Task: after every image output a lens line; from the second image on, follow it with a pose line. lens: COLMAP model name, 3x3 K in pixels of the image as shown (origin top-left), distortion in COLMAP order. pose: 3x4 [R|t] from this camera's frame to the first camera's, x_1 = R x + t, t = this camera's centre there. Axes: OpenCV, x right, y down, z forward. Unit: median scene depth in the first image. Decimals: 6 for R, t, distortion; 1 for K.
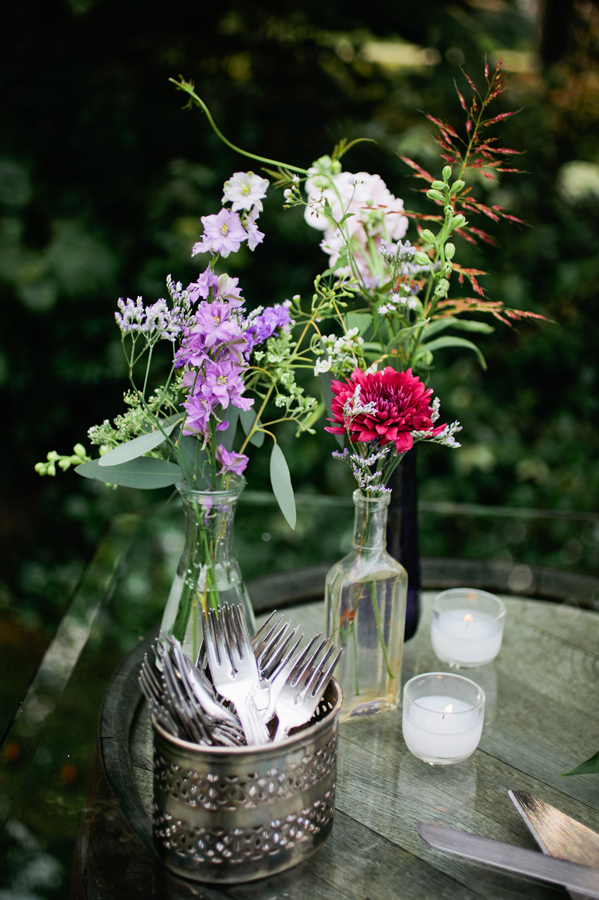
lens RADIAL K [[1411.1, 0, 299.5], [0, 1411.1, 450.0], [0, 0, 1]] dist [-0.018983, 0.071110]
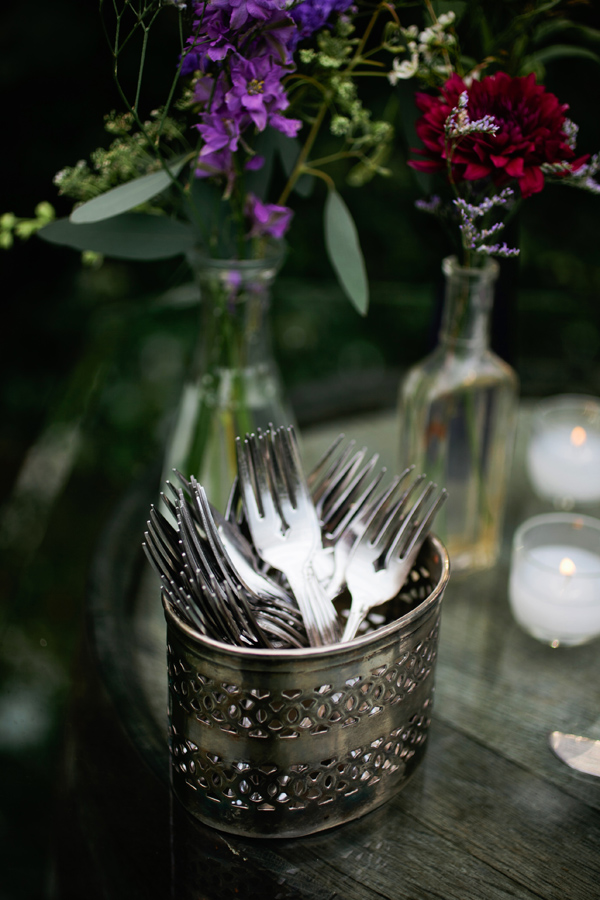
lens RADIAL K [[1257.5, 0, 300.0], [0, 1257.5, 450.0], [0, 0, 1]] dist [-0.008275, 0.024535]
pose [[0.999557, -0.014829, 0.025793, -0.051484], [0.011169, 0.990554, 0.136667, 0.037770], [-0.027576, -0.136318, 0.990281, 0.396156]]
